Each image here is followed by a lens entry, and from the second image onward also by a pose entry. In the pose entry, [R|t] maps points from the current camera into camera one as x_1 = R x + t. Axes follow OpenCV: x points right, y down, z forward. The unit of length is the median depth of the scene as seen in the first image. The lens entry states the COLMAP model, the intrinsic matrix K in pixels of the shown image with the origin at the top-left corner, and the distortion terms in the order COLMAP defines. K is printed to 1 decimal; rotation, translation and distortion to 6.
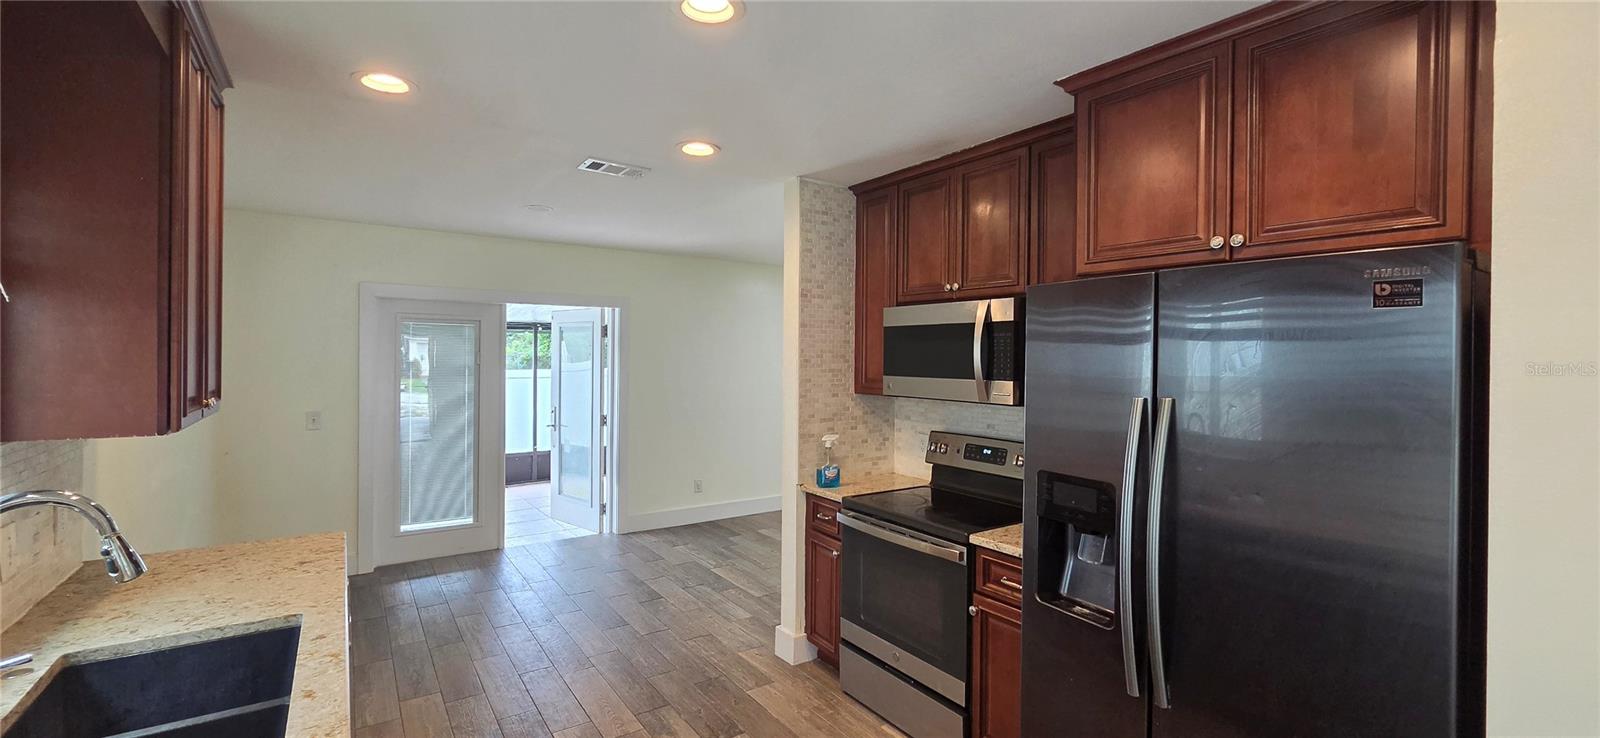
lens RADIAL K [[658.0, 0, 802.7], [0, 658.0, 359.9], [0, 0, 1]] dist [-0.001832, -0.000210]
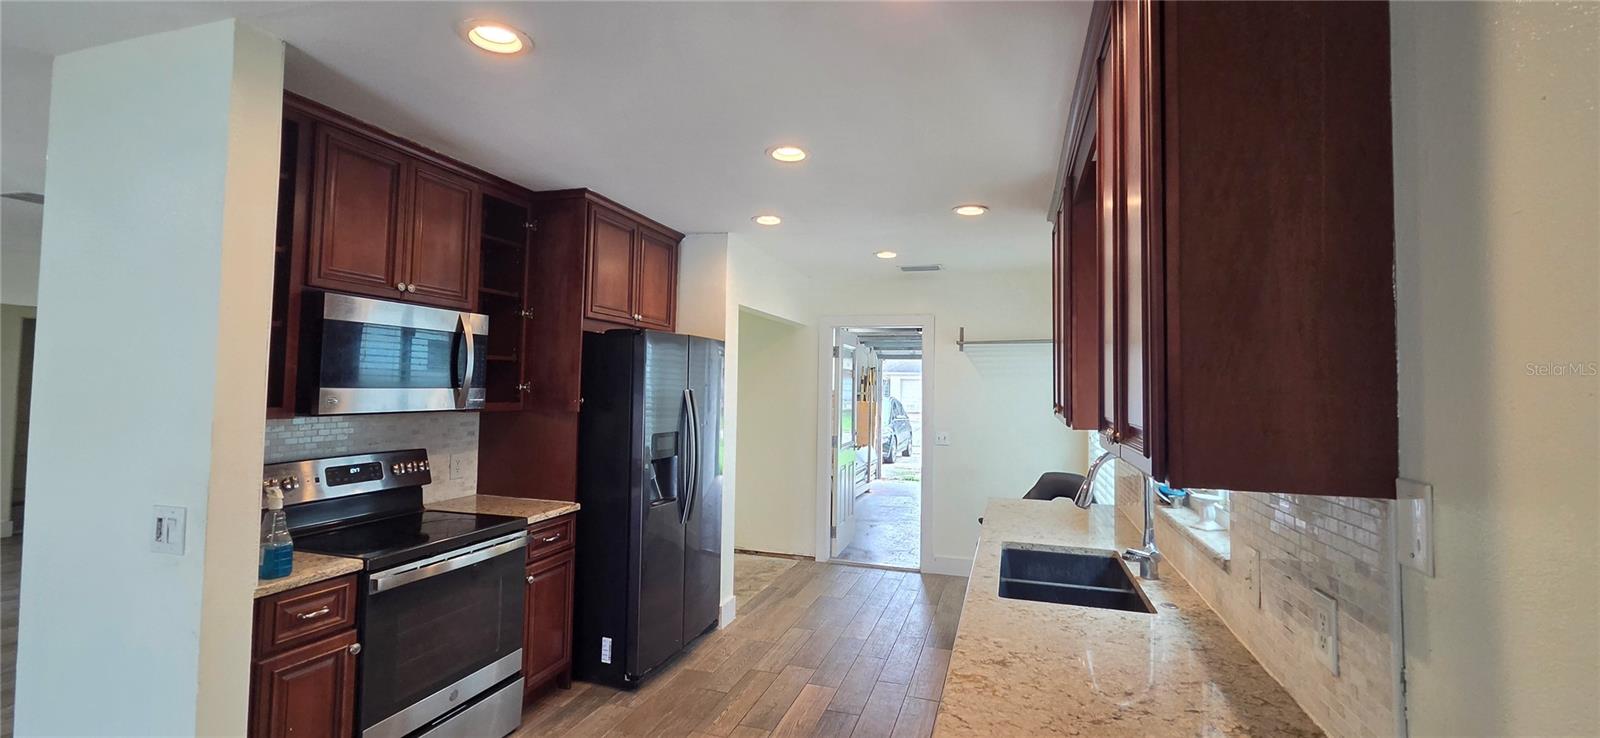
lens RADIAL K [[658.0, 0, 802.7], [0, 658.0, 359.9], [0, 0, 1]] dist [-0.001832, -0.000210]
pose [[-0.606513, 0.011498, 0.794990, -1.277190], [-0.017442, 0.999462, -0.027762, 0.007402], [-0.794882, -0.030704, -0.605986, 1.719009]]
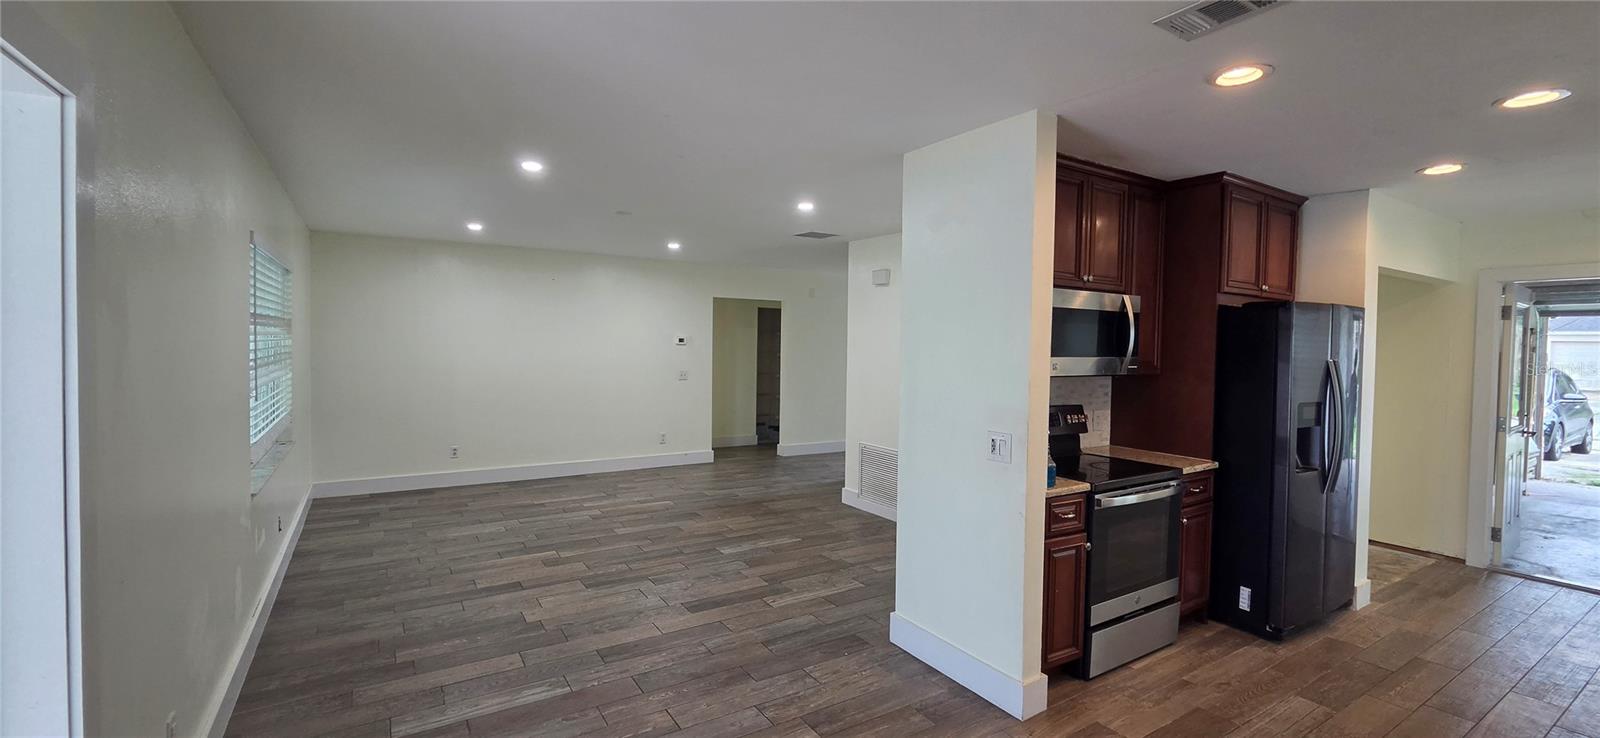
lens RADIAL K [[658.0, 0, 802.7], [0, 658.0, 359.9], [0, 0, 1]] dist [-0.001832, -0.000210]
pose [[0.037750, -0.038181, 0.998558, -1.477621], [-0.009721, 0.999208, 0.038573, -0.010989], [-0.999240, -0.011163, 0.037349, 2.252697]]
